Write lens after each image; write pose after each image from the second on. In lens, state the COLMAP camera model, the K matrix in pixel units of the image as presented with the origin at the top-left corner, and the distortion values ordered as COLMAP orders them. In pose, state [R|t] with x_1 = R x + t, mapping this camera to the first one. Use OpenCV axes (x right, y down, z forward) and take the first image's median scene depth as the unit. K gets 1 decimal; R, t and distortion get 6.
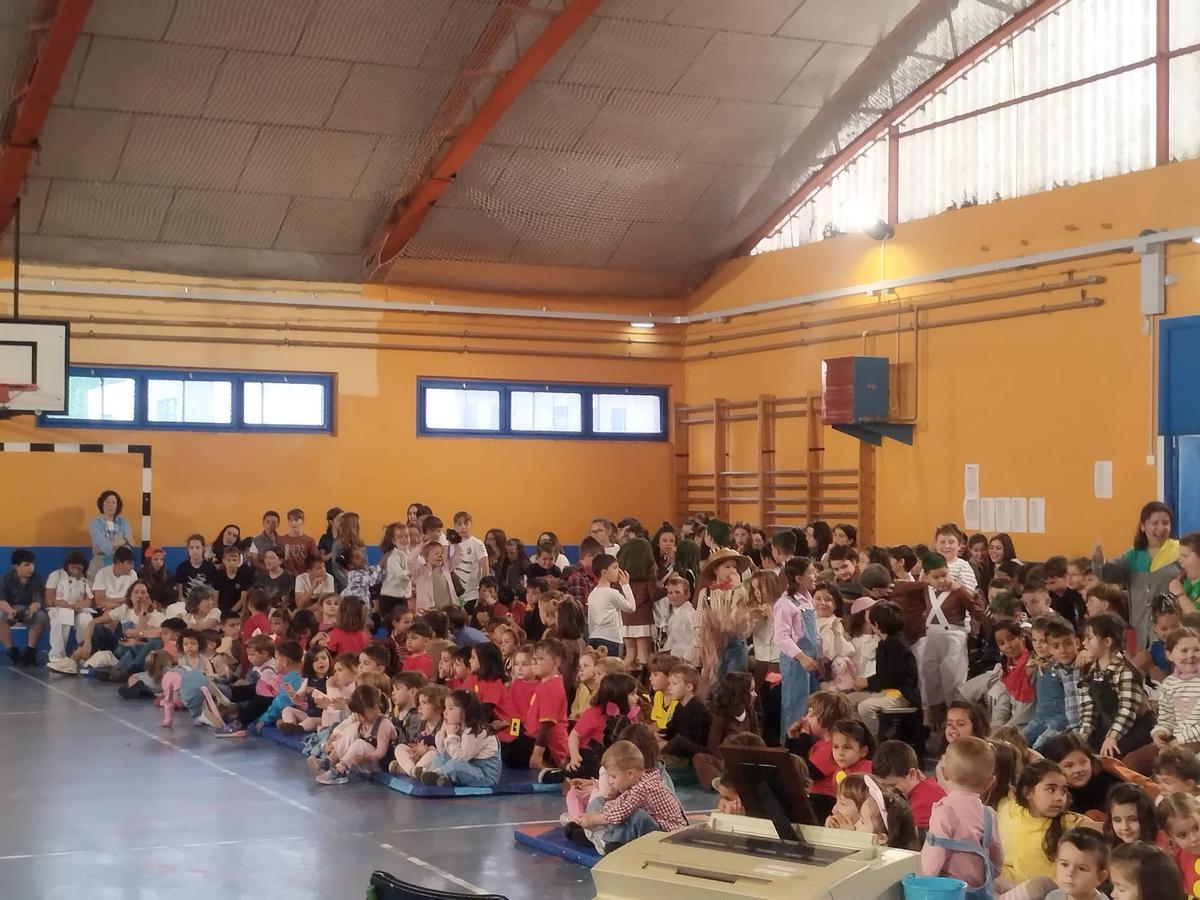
lens RADIAL K [[1995.6, 0, 600.0], [0, 1995.6, 450.0], [0, 0, 1]] dist [0.049950, -0.061759]
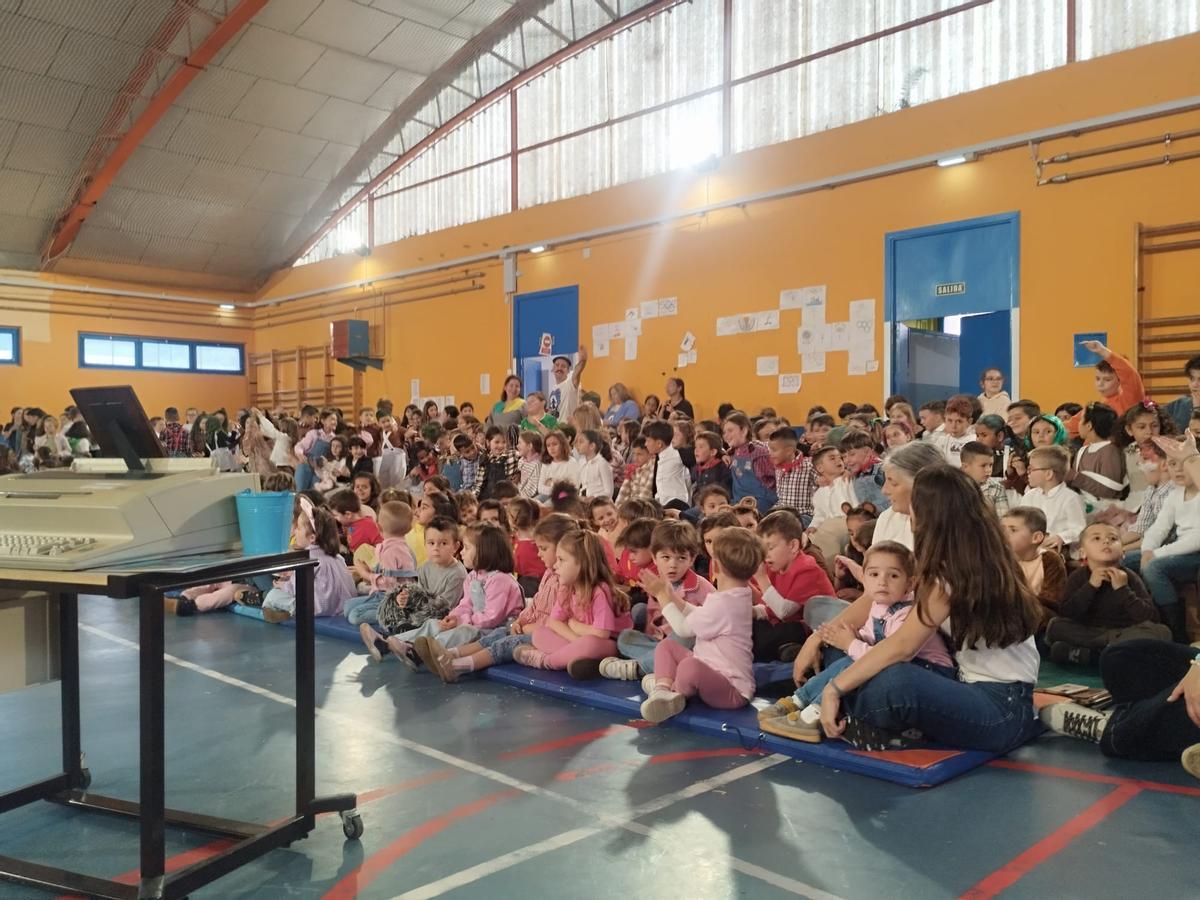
lens RADIAL K [[996.2, 0, 613.7], [0, 996.2, 475.5], [0, 0, 1]] dist [0.031213, -0.059647]
pose [[0.935901, -0.020852, 0.351646, 0.030989], [-0.000187, 0.998217, 0.059689, 0.035255], [-0.352264, -0.055929, 0.934228, 0.079133]]
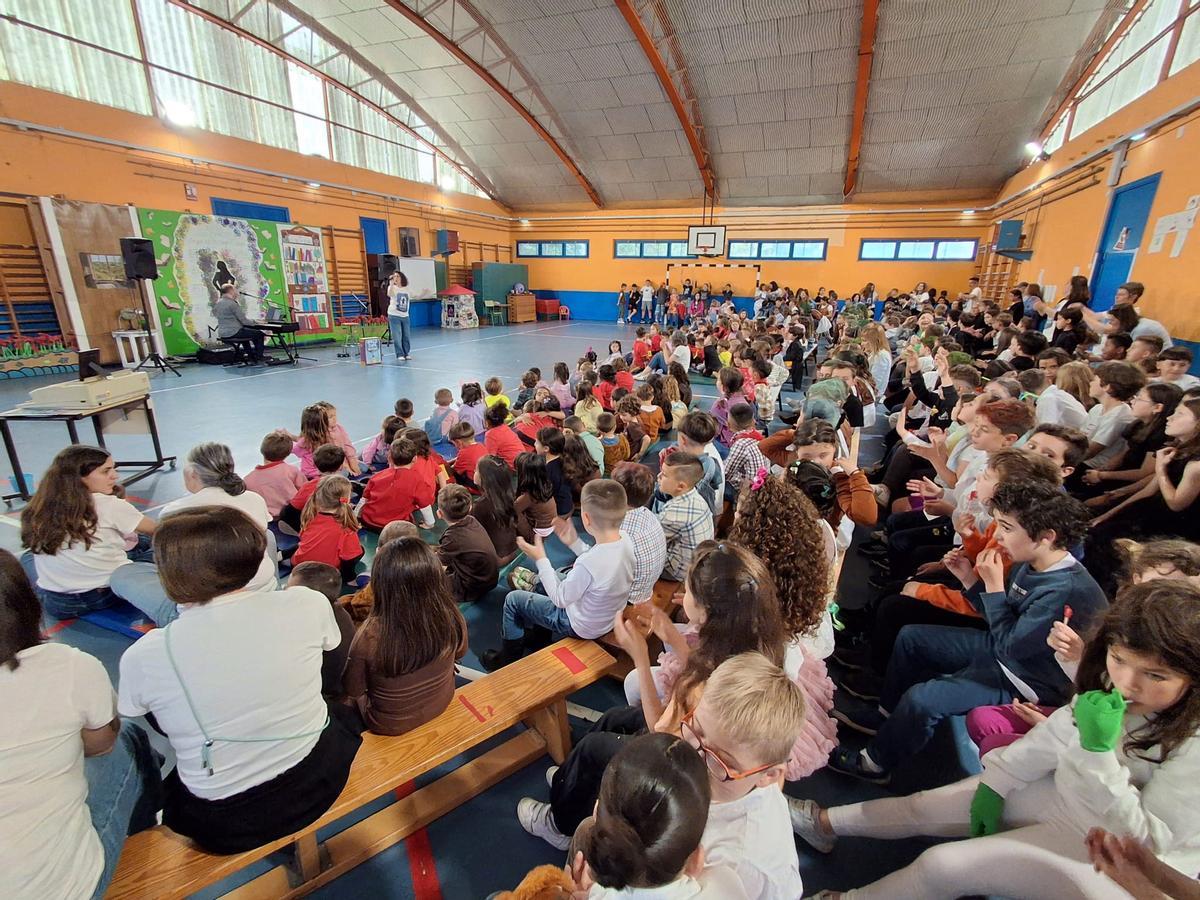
lens RADIAL K [[550.1, 0, 604.9], [0, 550.1, 432.5], [0, 0, 1]] dist [-0.000110, 0.009242]
pose [[0.675487, 0.206692, -0.707811, 0.290212], [0.004752, 0.958669, 0.284483, 0.002890], [0.737357, -0.195528, 0.646586, 0.204416]]
